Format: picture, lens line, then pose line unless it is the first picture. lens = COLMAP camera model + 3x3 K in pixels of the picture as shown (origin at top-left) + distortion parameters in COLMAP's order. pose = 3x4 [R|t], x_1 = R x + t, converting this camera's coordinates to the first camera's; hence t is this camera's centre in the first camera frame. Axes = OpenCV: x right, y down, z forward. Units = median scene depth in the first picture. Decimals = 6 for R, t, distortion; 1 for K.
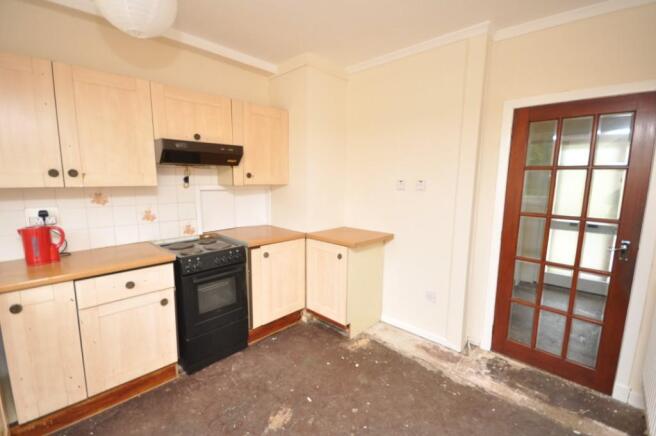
lens RADIAL K [[287.3, 0, 327.6], [0, 287.3, 218.3], [0, 0, 1]] dist [-0.004865, -0.001071]
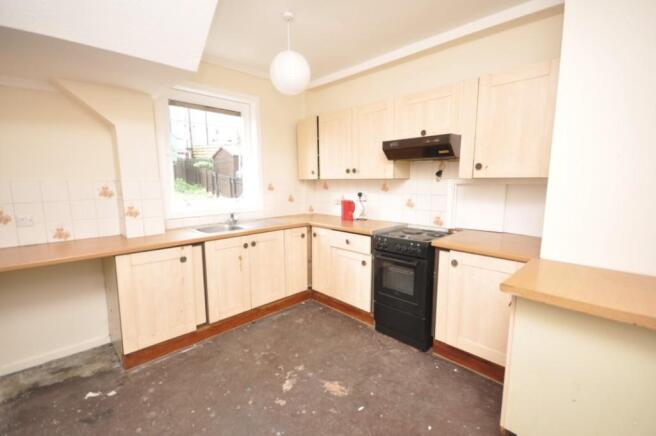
lens RADIAL K [[287.3, 0, 327.3], [0, 287.3, 219.5], [0, 0, 1]] dist [-0.004865, -0.001071]
pose [[-0.038181, 0.130802, -0.990673, 0.672473], [-0.130051, 0.982313, 0.134711, -0.064934], [0.990772, 0.133982, -0.020495, 0.722723]]
